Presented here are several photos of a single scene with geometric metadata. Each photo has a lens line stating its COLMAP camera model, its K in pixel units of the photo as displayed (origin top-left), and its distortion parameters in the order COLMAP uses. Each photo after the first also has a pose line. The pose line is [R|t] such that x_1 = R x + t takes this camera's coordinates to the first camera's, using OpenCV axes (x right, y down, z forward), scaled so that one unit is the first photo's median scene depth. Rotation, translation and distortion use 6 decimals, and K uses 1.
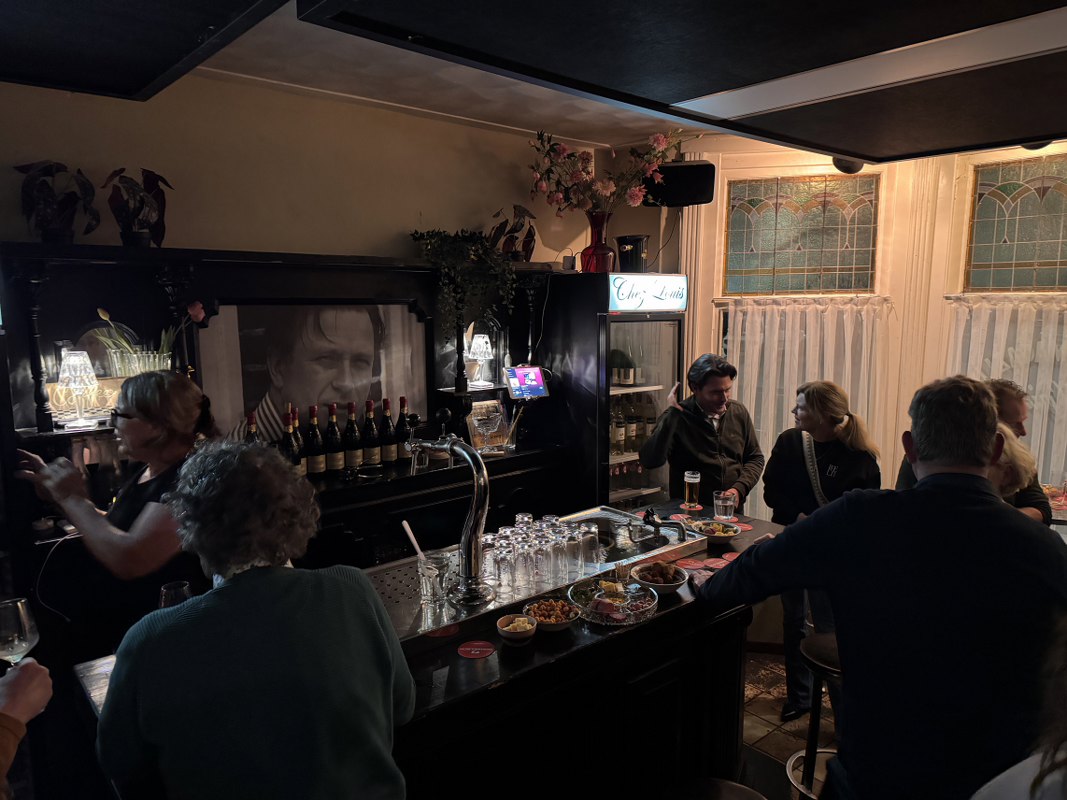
lens RADIAL K [[739.9, 0, 536.9], [0, 739.9, 404.7], [0, 0, 1]] dist [0.031698, -0.047068]
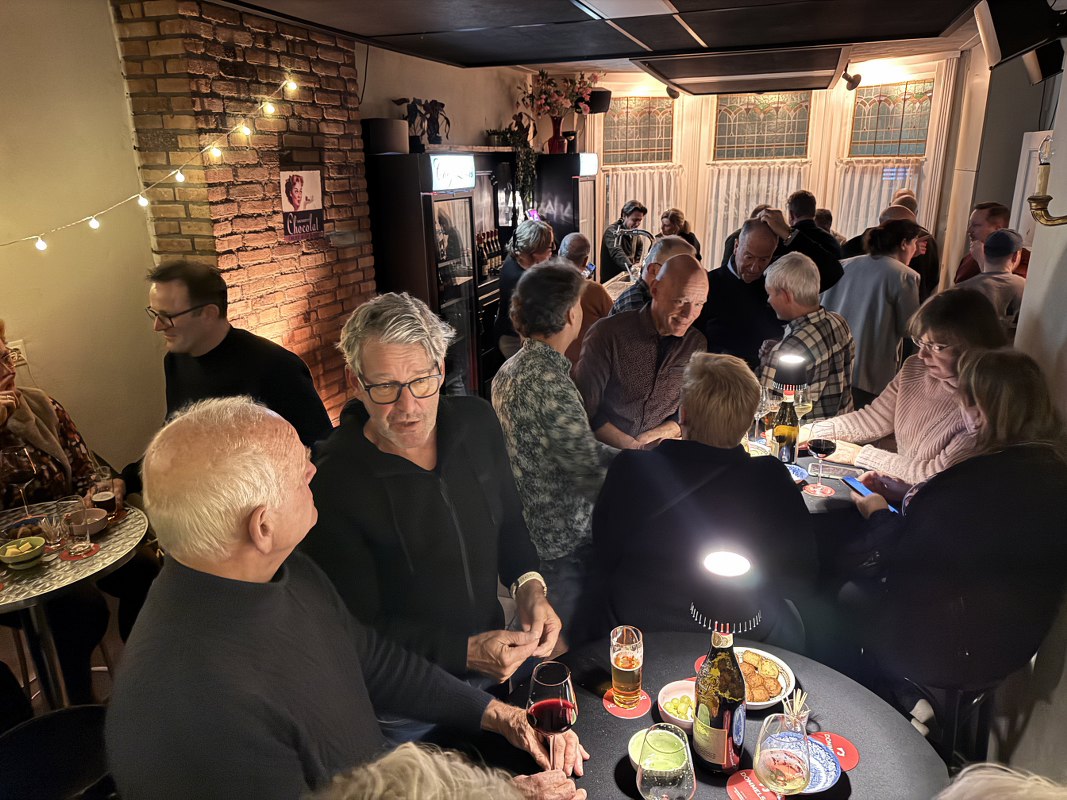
lens RADIAL K [[764.1, 0, 528.7], [0, 764.1, 399.9], [0, 0, 1]] dist [0.049118, -0.059480]
pose [[0.847459, -0.174701, 0.501291, -0.977997], [0.097774, 0.979510, 0.176070, 0.064400], [-0.521779, -0.100199, 0.847176, -0.547268]]
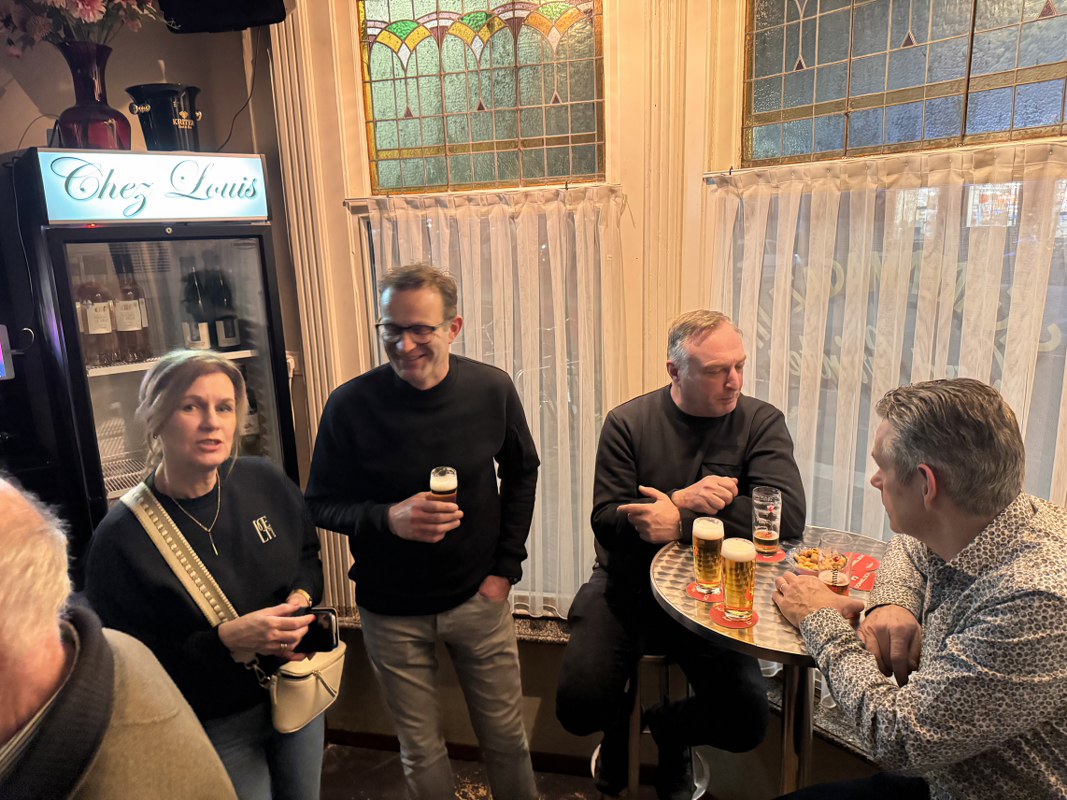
lens RADIAL K [[749.4, 0, 531.3], [0, 749.4, 396.5], [0, 0, 1]] dist [0.195991, -0.308518]
pose [[0.999422, -0.033986, -0.000407, 0.405153], [0.033919, 0.996528, 0.076033, -0.029166], [-0.002178, -0.076003, 0.997105, 0.402931]]
